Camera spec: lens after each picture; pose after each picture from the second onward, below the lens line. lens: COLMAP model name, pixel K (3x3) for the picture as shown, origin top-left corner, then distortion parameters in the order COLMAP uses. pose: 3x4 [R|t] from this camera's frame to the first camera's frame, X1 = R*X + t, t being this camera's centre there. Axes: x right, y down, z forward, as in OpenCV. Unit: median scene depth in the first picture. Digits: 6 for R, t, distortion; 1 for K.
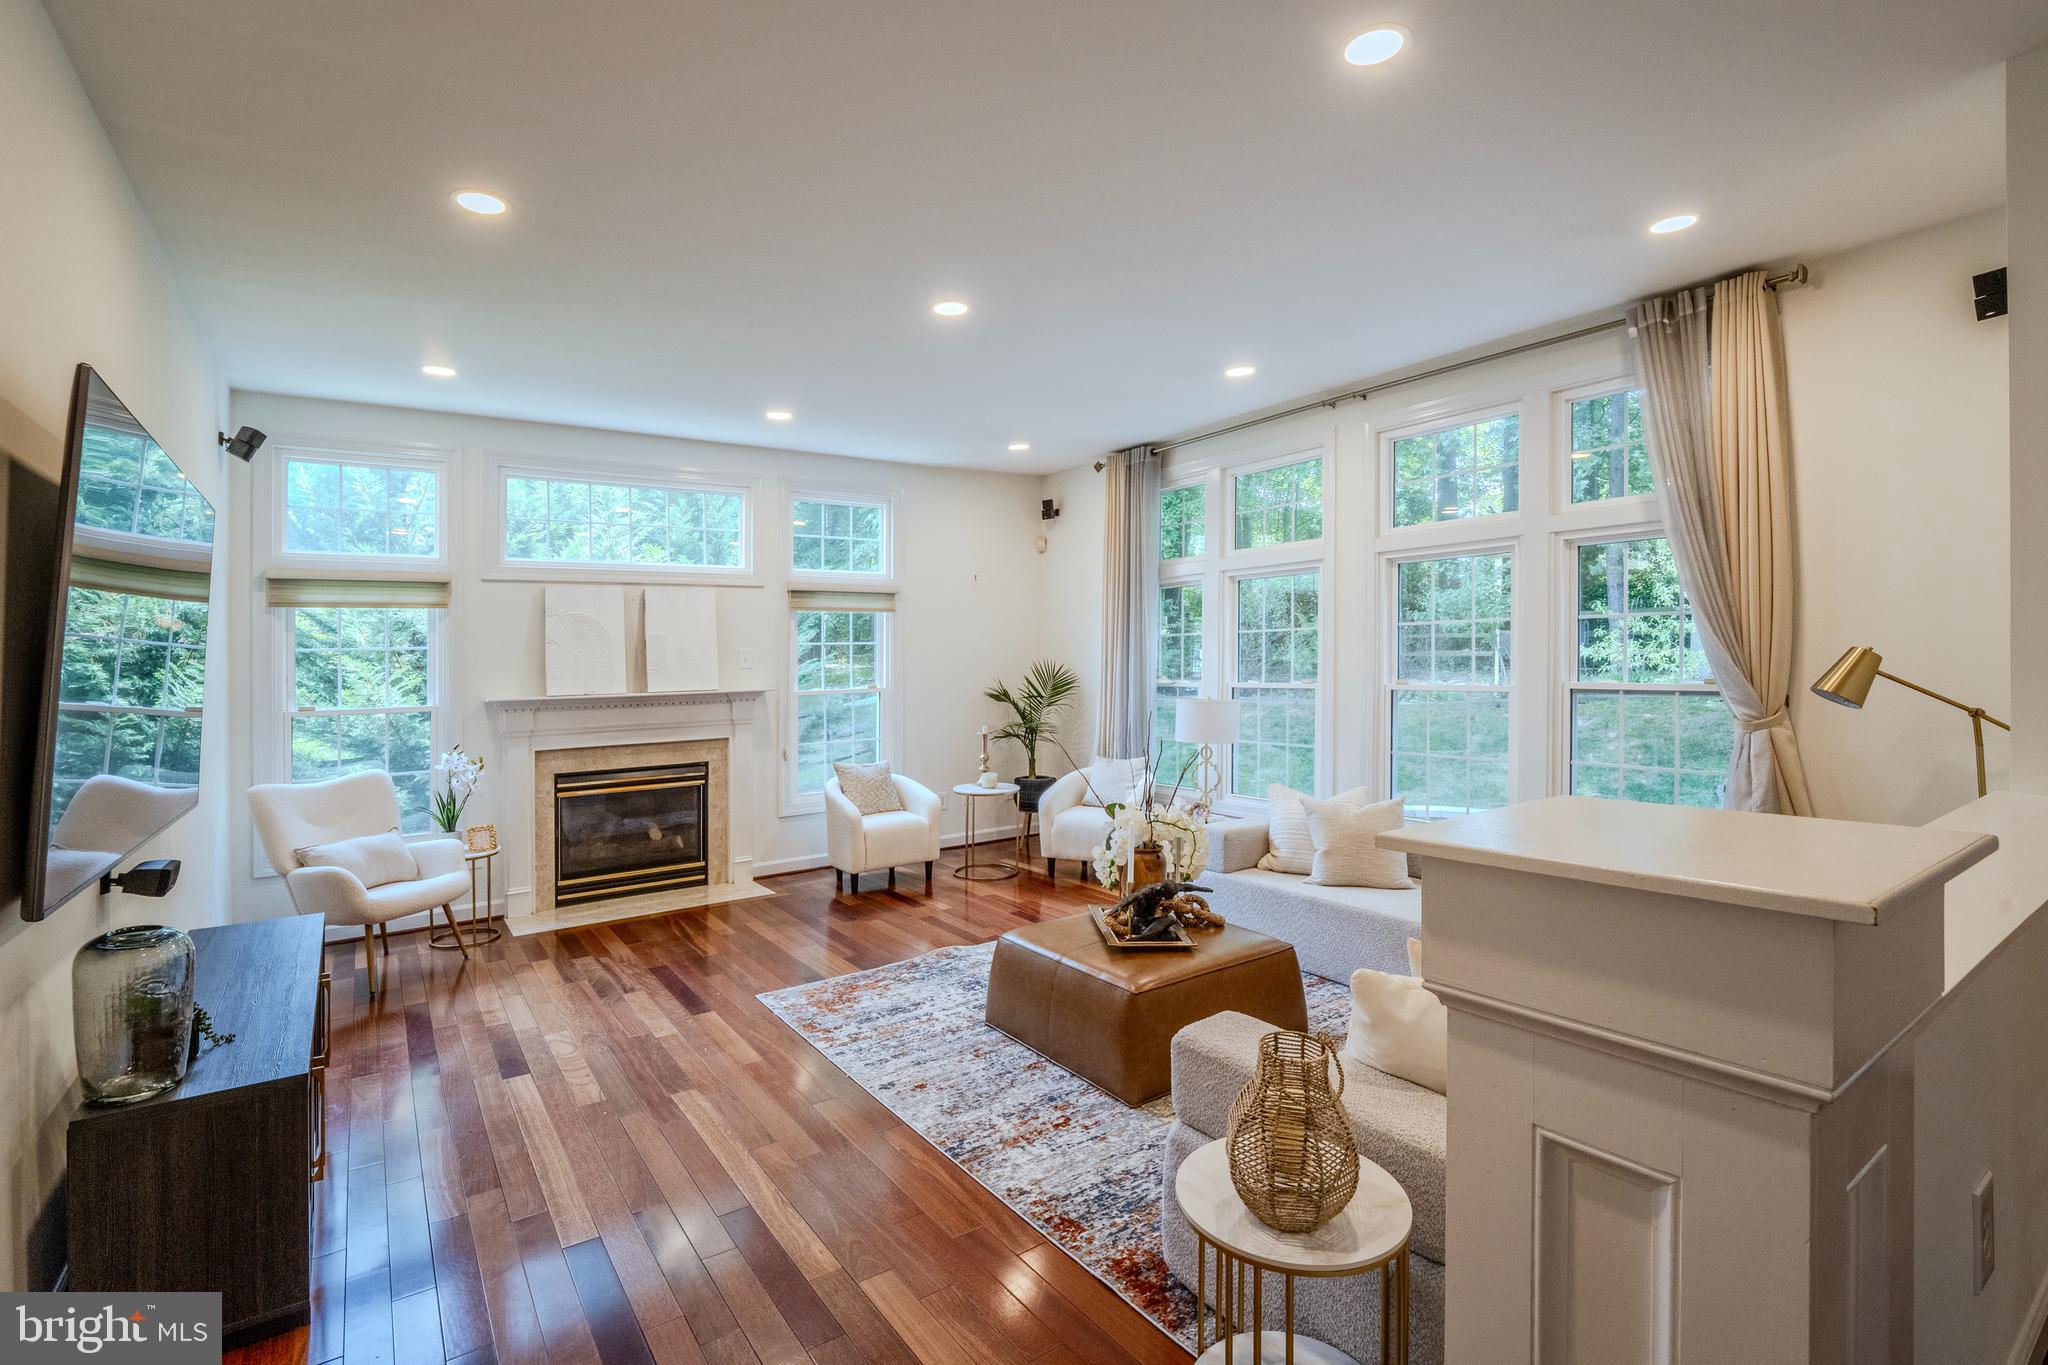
lens RADIAL K [[950.8, 0, 991.5], [0, 950.8, 669.1], [0, 0, 1]] dist [-0.040958, -0.012762]
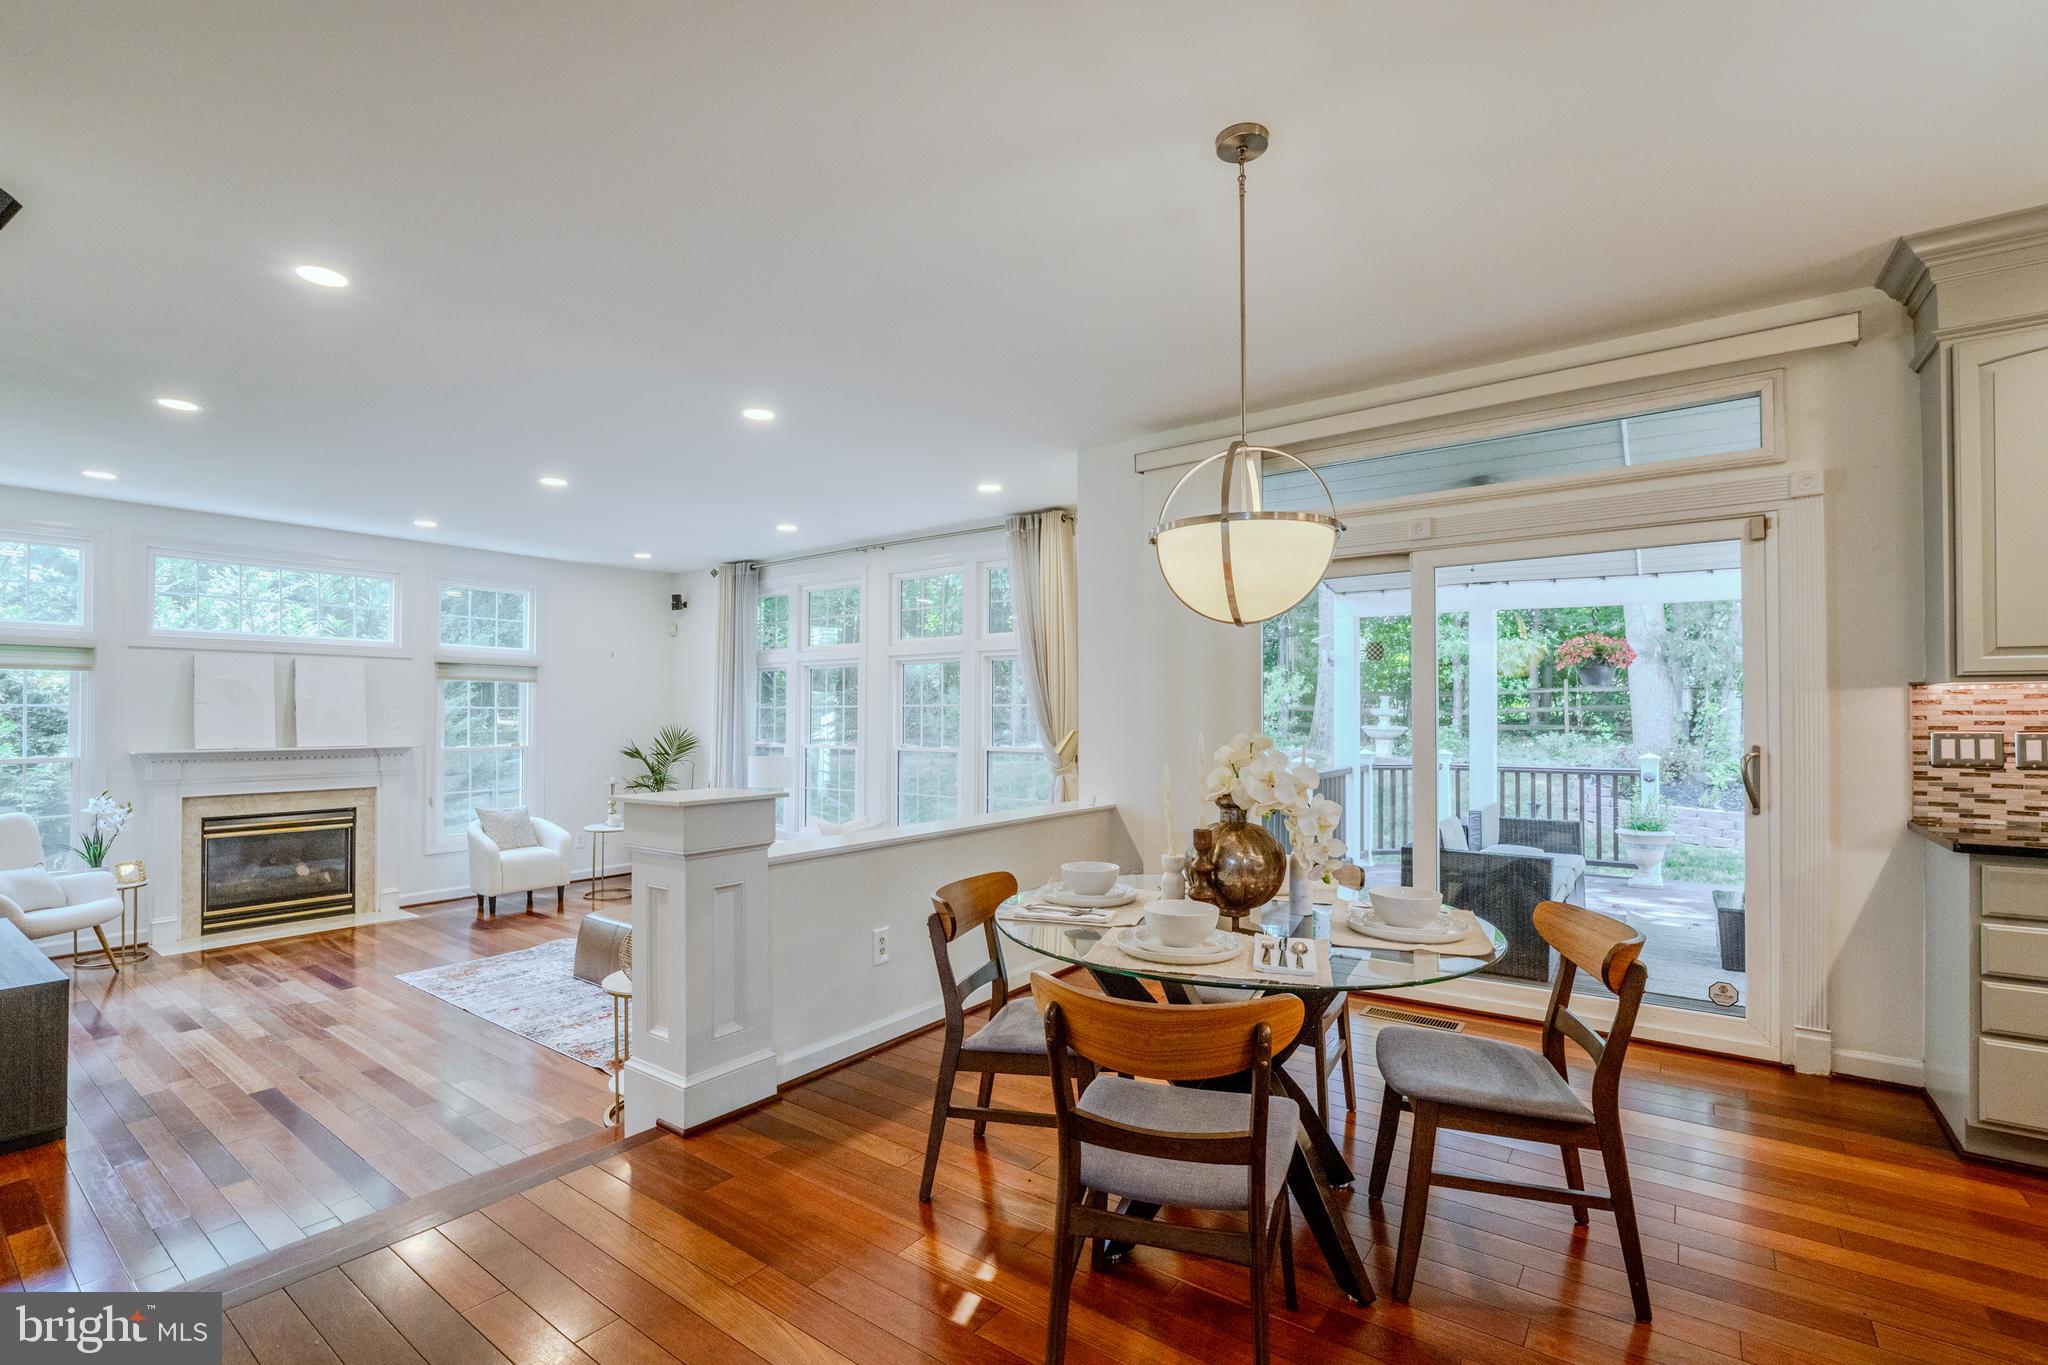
lens RADIAL K [[925.3, 0, 1006.1], [0, 925.3, 739.6], [0, 0, 1]] dist [-0.030987, 0.001014]
pose [[0.946452, 0.012923, 0.322585, 0.105857], [-0.016222, 0.999840, 0.007542, -0.007831], [-0.322435, -0.012371, 0.946511, -0.353285]]
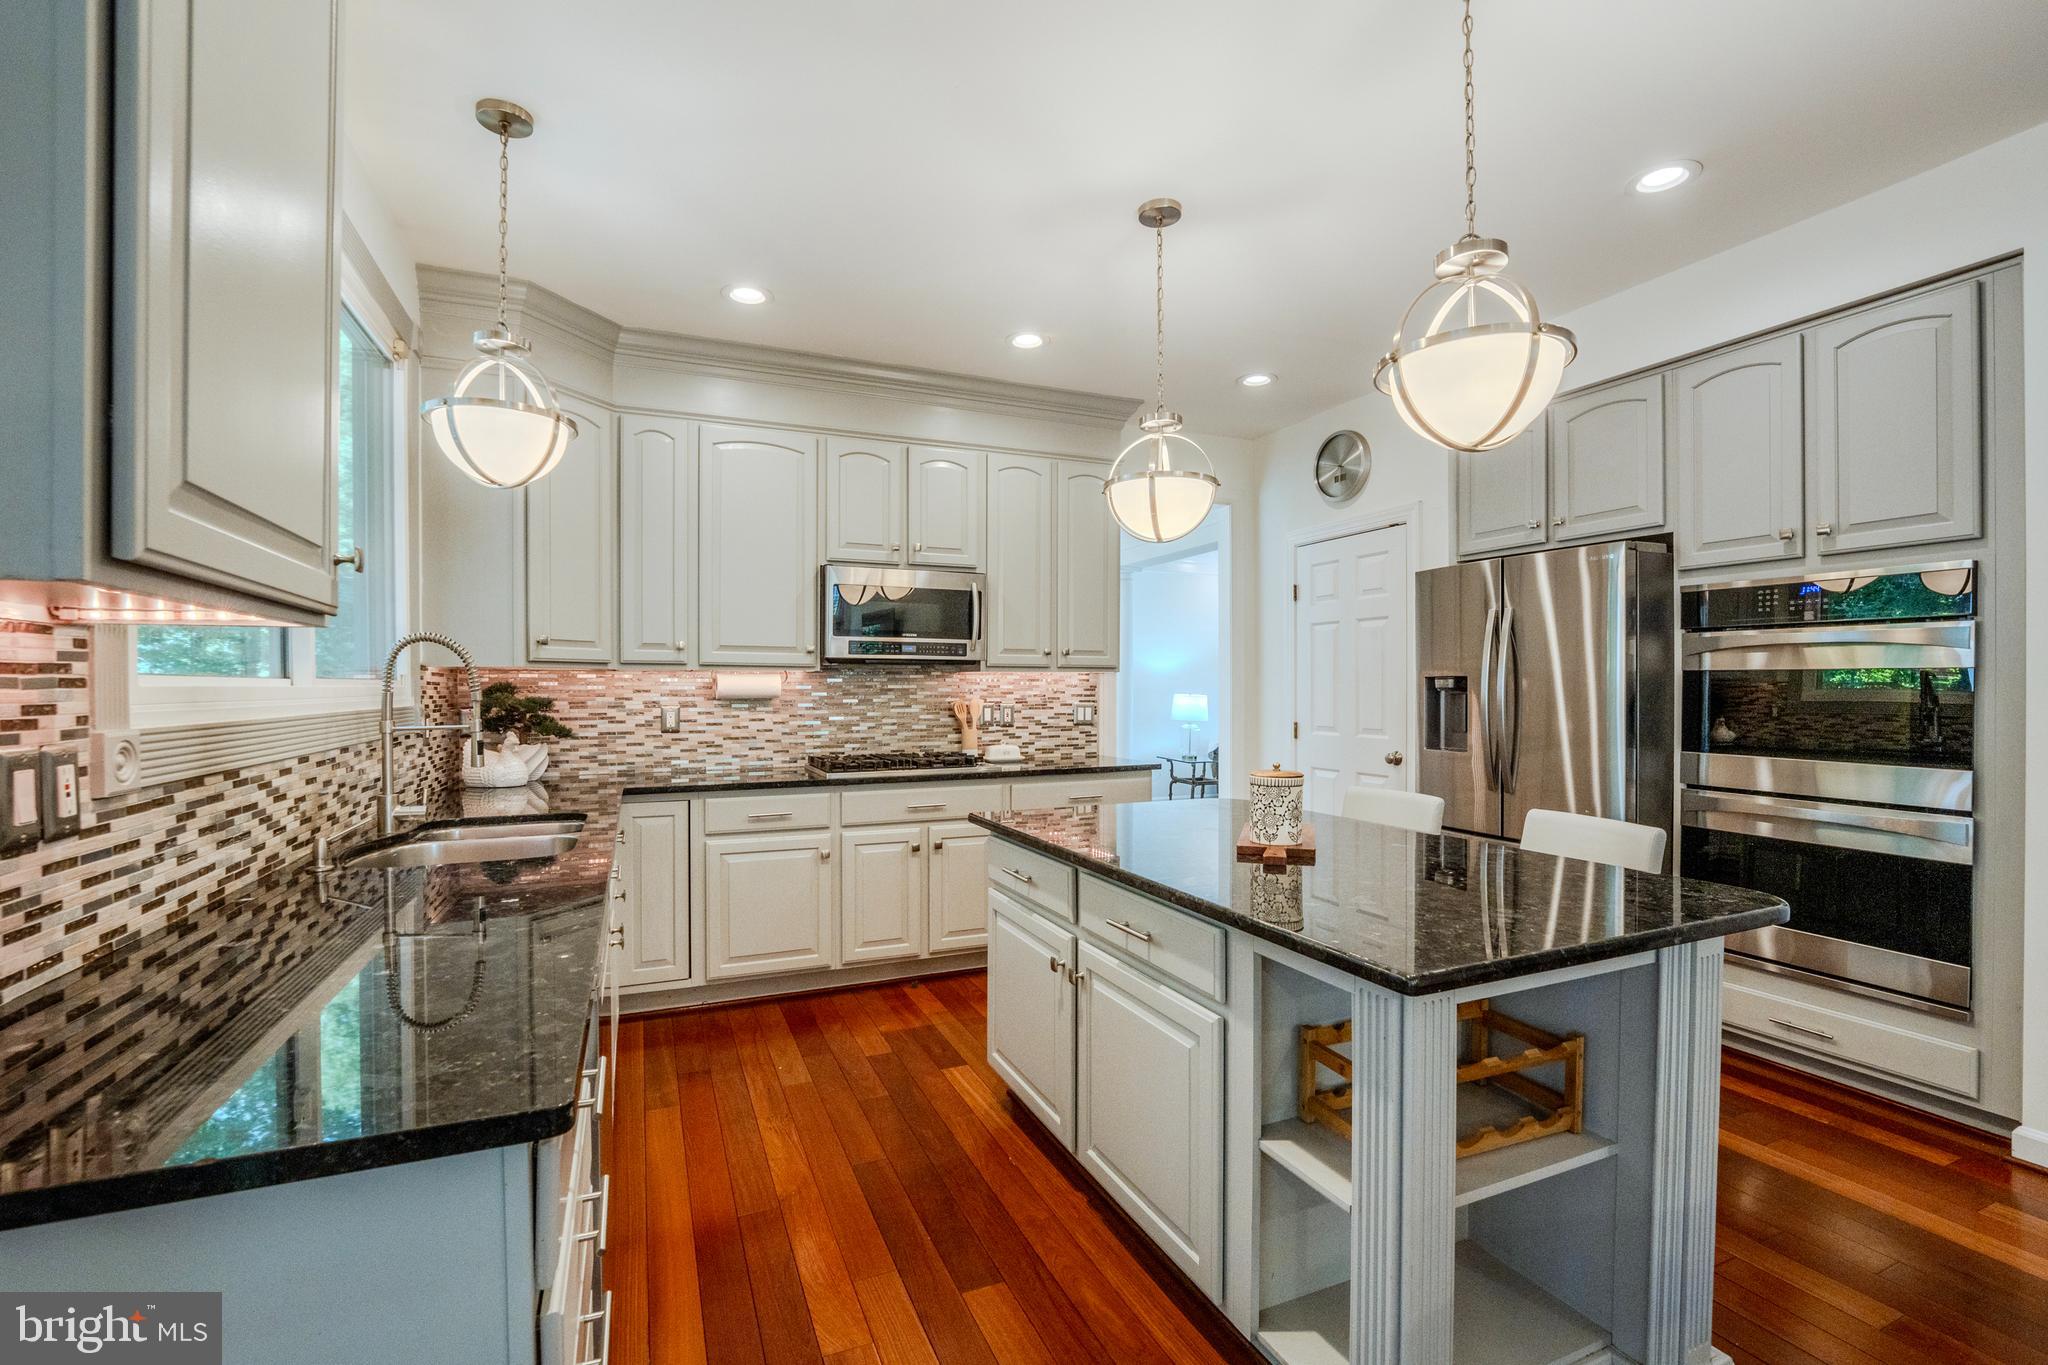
lens RADIAL K [[879.1, 0, 1007.4], [0, 879.1, 678.9], [0, 0, 1]] dist [-0.023994, -0.000021]
pose [[-0.981595, 0.027601, 0.188971, 0.570371], [0.027107, 0.999619, -0.005196, -0.024956], [-0.189043, 0.000022, -0.981969, 0.011786]]
